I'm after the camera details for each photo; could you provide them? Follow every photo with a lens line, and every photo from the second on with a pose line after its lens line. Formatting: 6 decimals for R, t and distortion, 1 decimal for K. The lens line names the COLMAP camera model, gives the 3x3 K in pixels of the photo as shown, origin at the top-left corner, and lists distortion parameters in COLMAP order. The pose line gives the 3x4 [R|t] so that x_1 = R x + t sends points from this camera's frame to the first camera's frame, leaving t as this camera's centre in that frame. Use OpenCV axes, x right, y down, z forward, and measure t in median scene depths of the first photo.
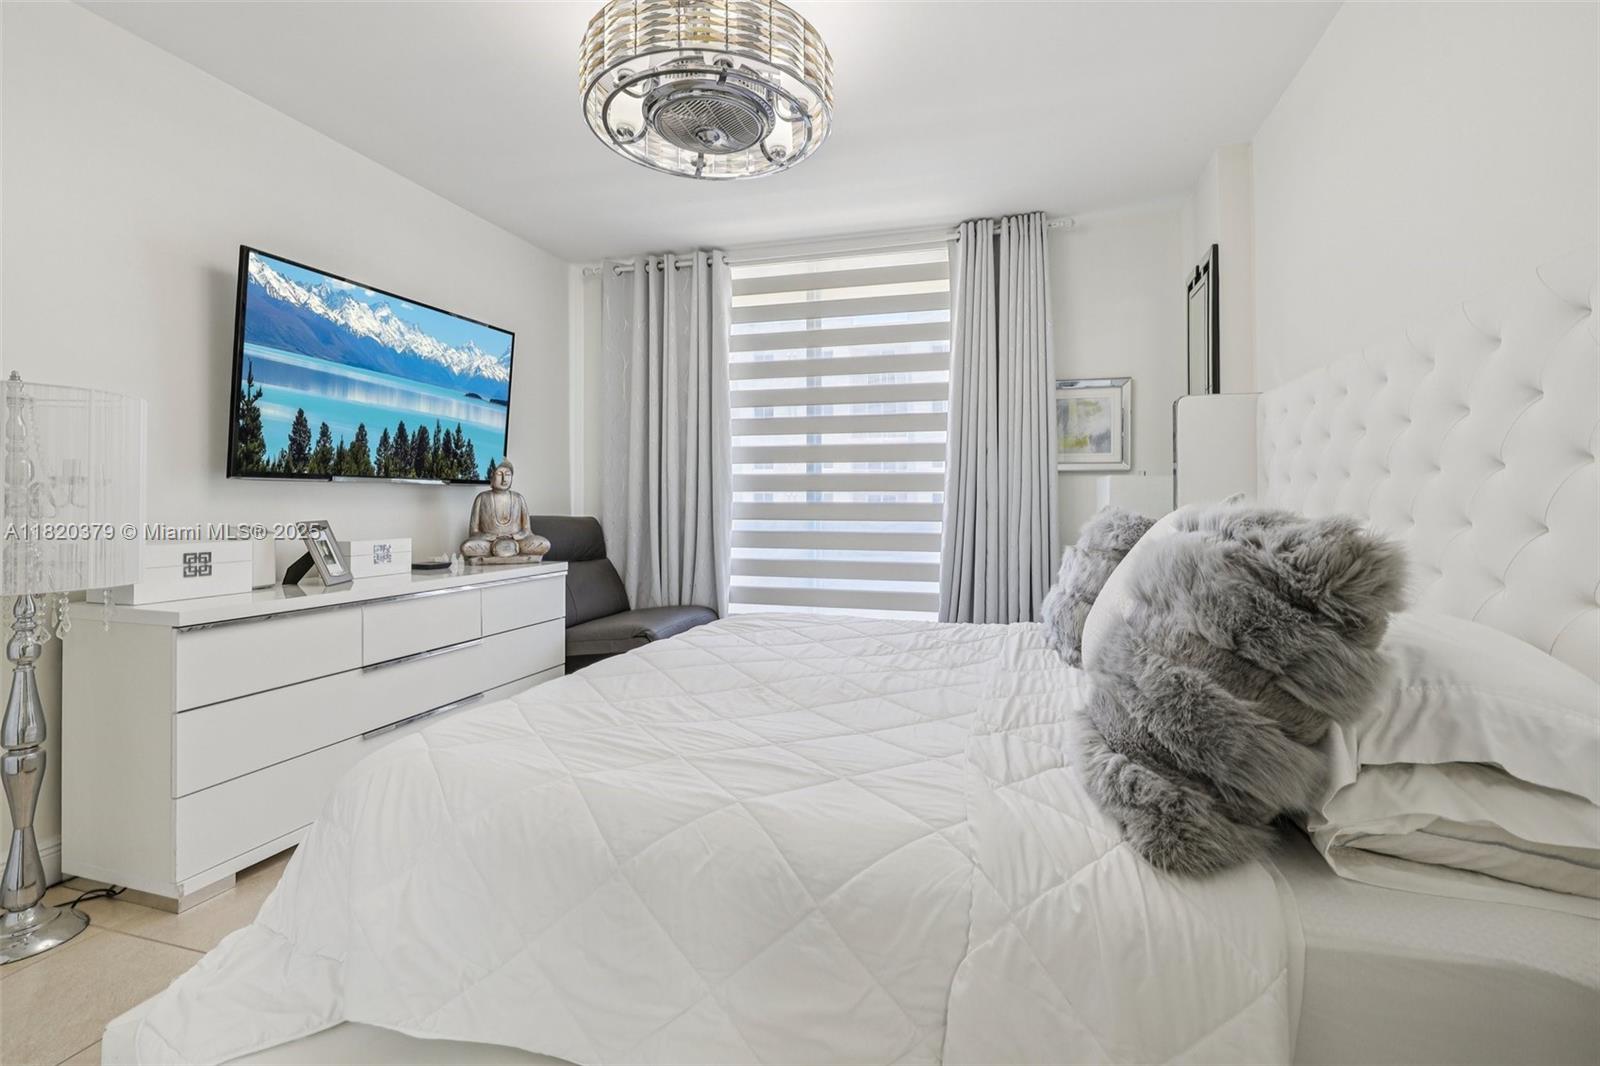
lens RADIAL K [[739.3, 0, 804.9], [0, 739.3, 498.0], [0, 0, 1]] dist [-0.001452, -0.000204]
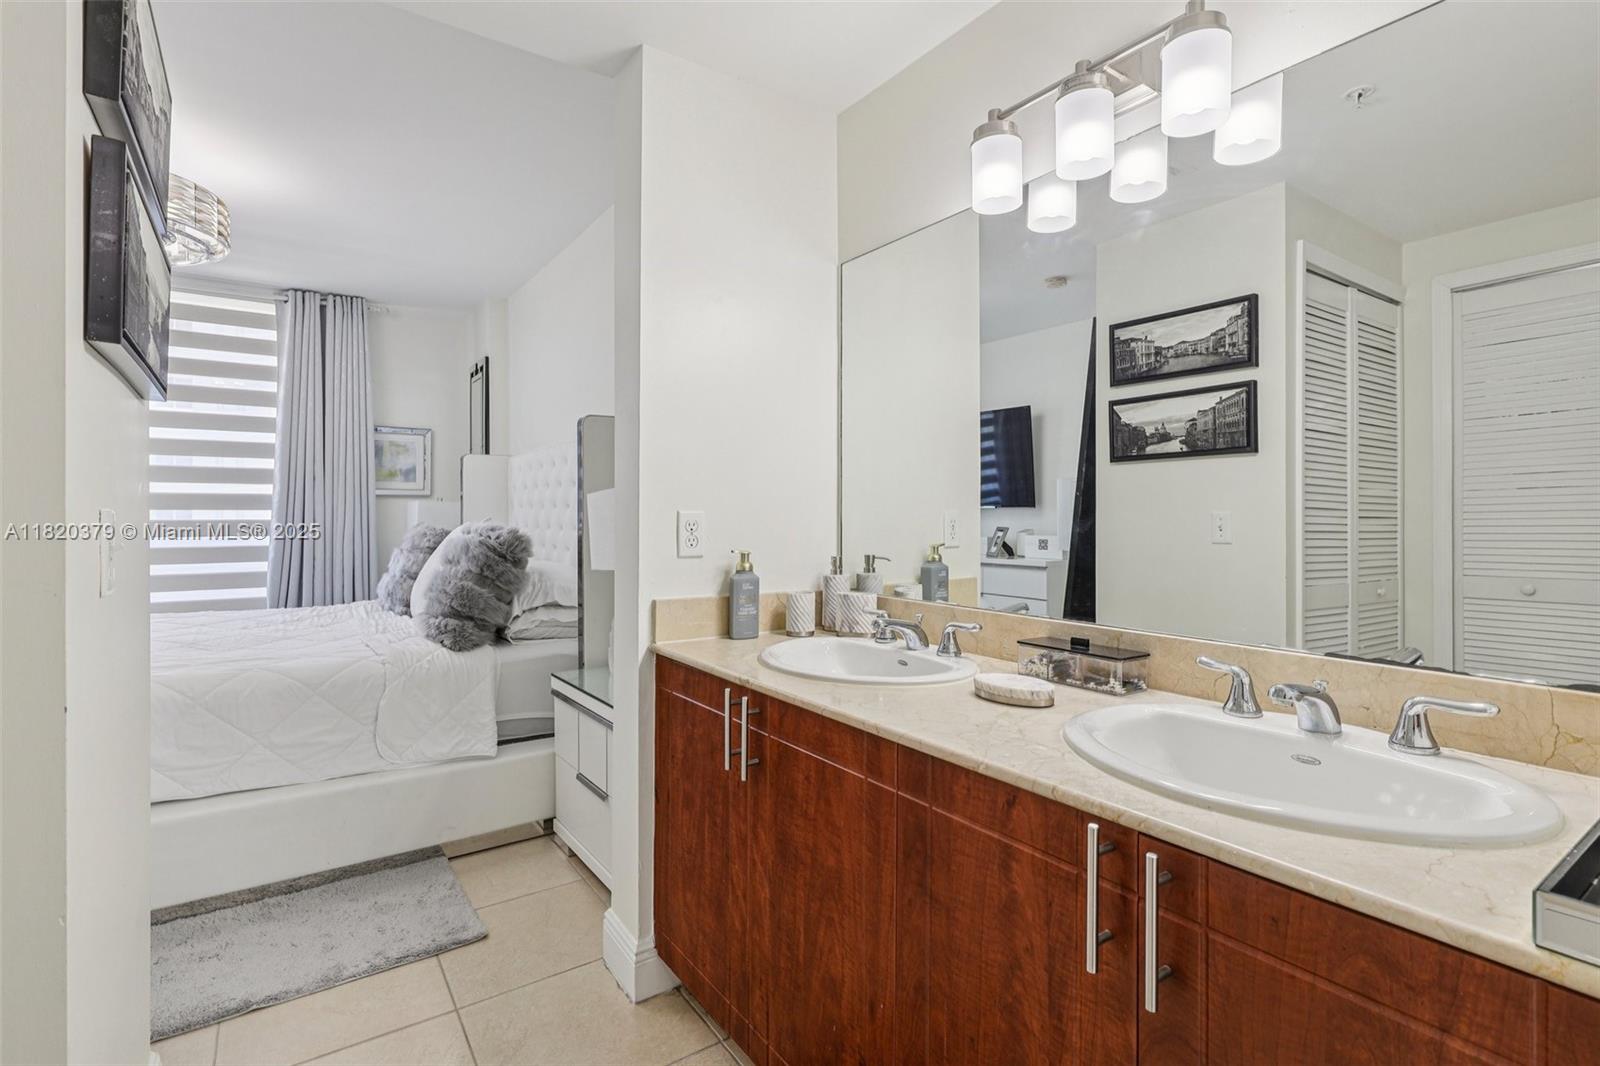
lens RADIAL K [[773.8, 0, 808.6], [0, 773.8, 508.2], [0, 0, 1]] dist [-0.002053, -0.000046]
pose [[0.633242, 0.002406, 0.773950, -0.434877], [-0.001461, 0.999997, -0.001912, -0.021824], [-0.773953, 0.000080, 0.633244, -0.872811]]
